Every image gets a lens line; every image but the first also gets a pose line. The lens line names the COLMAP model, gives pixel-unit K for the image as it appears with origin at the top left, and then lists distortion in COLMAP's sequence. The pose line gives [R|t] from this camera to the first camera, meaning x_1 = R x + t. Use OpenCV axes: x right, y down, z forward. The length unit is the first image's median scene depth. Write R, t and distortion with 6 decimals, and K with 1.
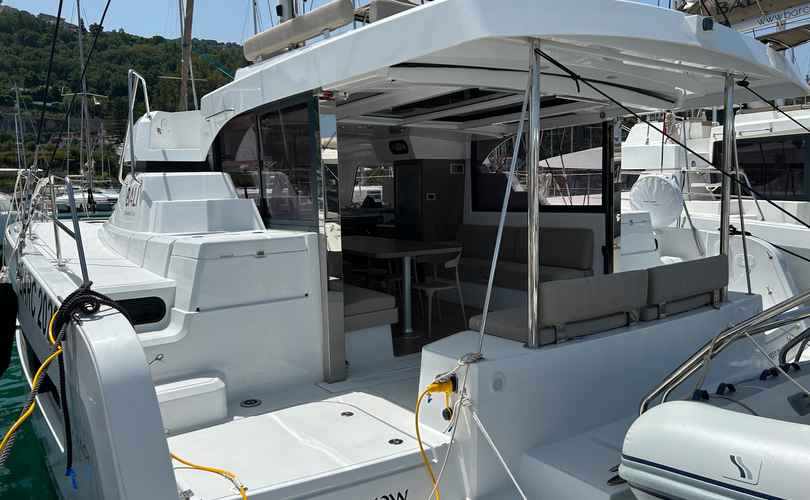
lens RADIAL K [[603.4, 0, 405.0], [0, 603.4, 250.0], [0, 0, 1]] dist [0.036478, -0.035049]
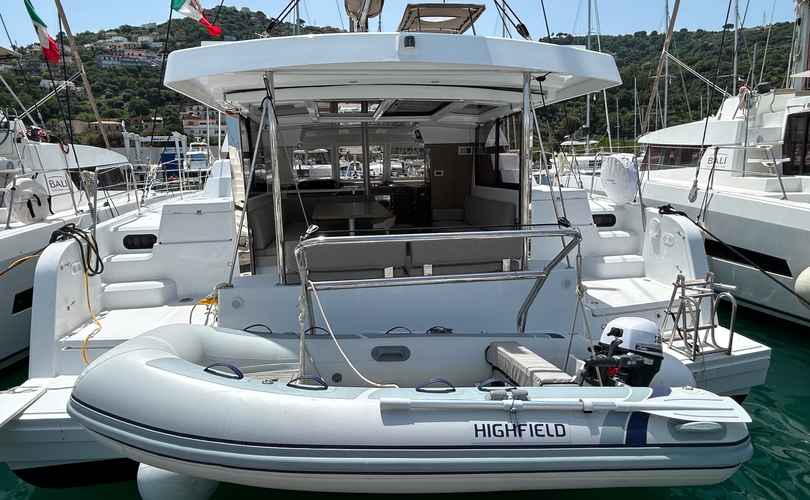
lens RADIAL K [[477.0, 0, 405.0], [0, 477.0, 250.0], [0, 0, 1]] dist [0.001096, 0.000159]
pose [[0.893011, 0.078765, -0.443089, 0.631675], [-0.039401, 0.994468, 0.097369, -0.029987], [0.448307, -0.069493, 0.891174, 0.072492]]
